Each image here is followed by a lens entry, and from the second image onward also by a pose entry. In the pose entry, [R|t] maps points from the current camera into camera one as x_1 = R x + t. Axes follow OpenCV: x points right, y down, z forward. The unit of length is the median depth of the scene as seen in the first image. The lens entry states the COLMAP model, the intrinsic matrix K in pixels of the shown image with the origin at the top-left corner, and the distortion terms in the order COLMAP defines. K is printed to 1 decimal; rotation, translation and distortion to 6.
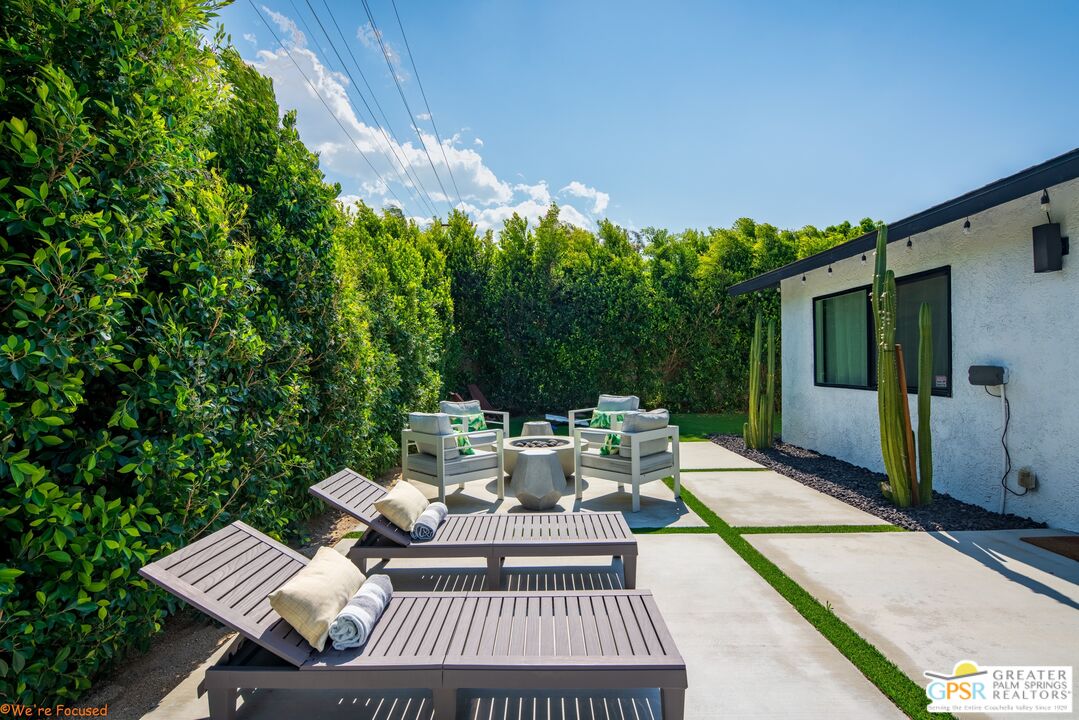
lens RADIAL K [[517.3, 0, 539.5], [0, 517.3, 360.0], [0, 0, 1]] dist [0.001074, 0.000665]
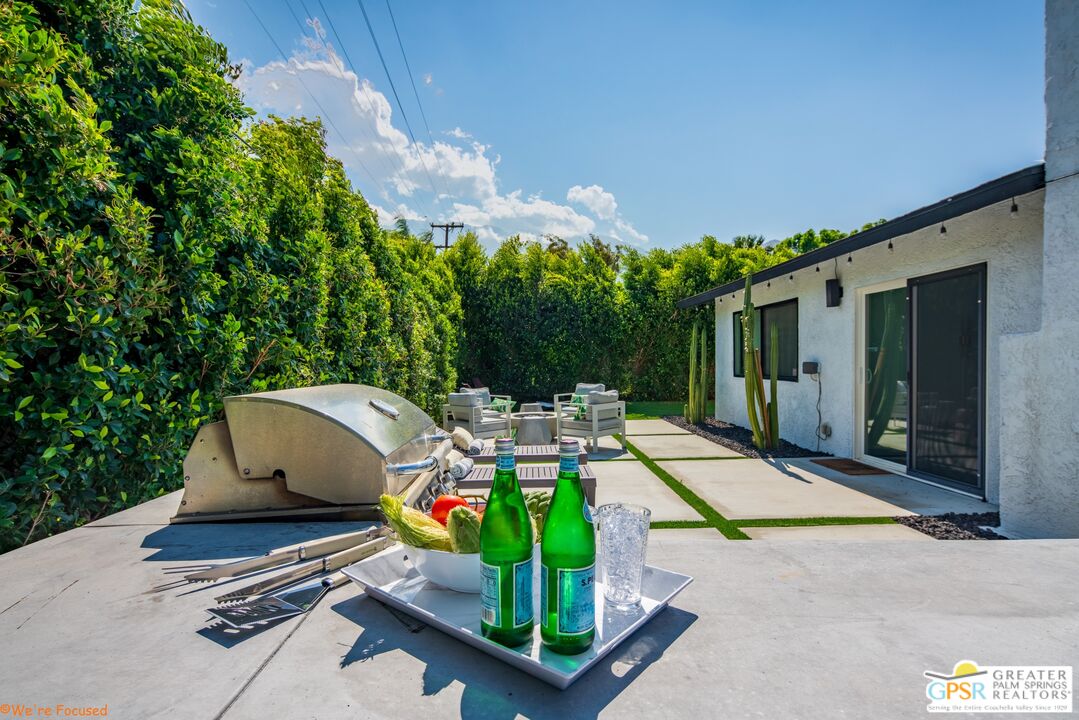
lens RADIAL K [[517.3, 0, 539.5], [0, 517.3, 360.0], [0, 0, 1]] dist [0.001074, 0.000665]
pose [[0.999739, -0.000975, 0.022837, -0.016518], [0.000829, 0.999979, 0.006401, -0.004276], [-0.022842, -0.006381, 0.999719, -0.454095]]
